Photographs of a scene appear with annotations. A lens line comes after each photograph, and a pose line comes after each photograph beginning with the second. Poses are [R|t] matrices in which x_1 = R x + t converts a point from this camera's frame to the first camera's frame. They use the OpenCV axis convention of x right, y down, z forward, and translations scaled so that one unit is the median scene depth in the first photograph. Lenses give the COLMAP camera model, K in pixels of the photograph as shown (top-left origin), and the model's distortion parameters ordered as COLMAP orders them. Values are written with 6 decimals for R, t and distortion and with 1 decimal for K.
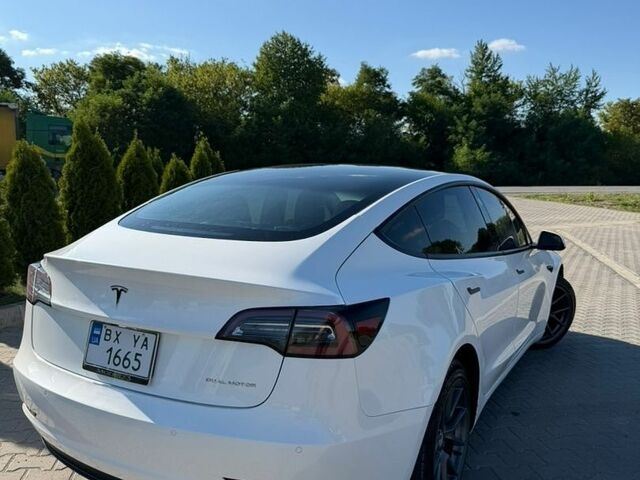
lens RADIAL K [[610.1, 0, 321.1], [0, 610.1, 235.8], [0, 0, 1]] dist [0.020473, 0.000000]
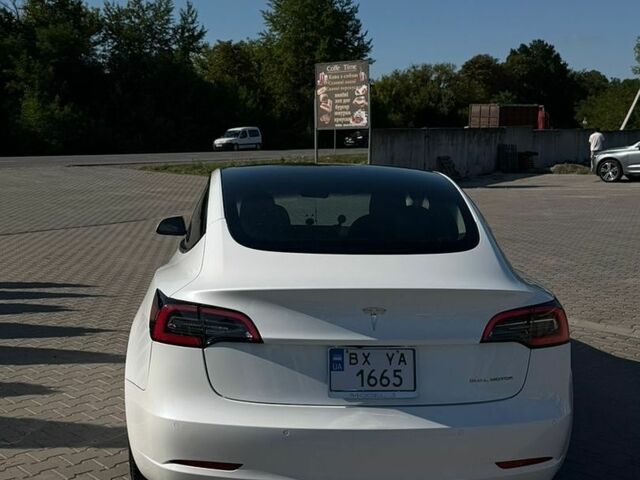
lens RADIAL K [[850.6, 0, 313.4], [0, 850.6, 238.2], [0, 0, 1]] dist [0.123985, 0.000000]
pose [[0.835607, -0.078753, 0.543654, -0.048519], [0.067474, 0.996891, 0.040700, -0.004146], [-0.545169, 0.002674, 0.838322, -0.006116]]
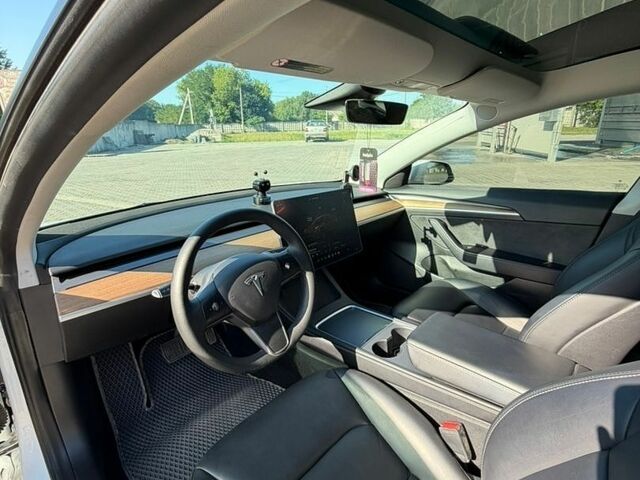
lens RADIAL K [[335.9, 0, 318.6], [0, 335.9, 237.7], [0, 0, 1]] dist [-0.005844, 0.001310]
pose [[0.230052, -0.319214, 0.919336, -0.004255], [0.119755, 0.946780, 0.298776, -0.004669], [-0.965782, 0.041361, 0.256036, 0.085874]]
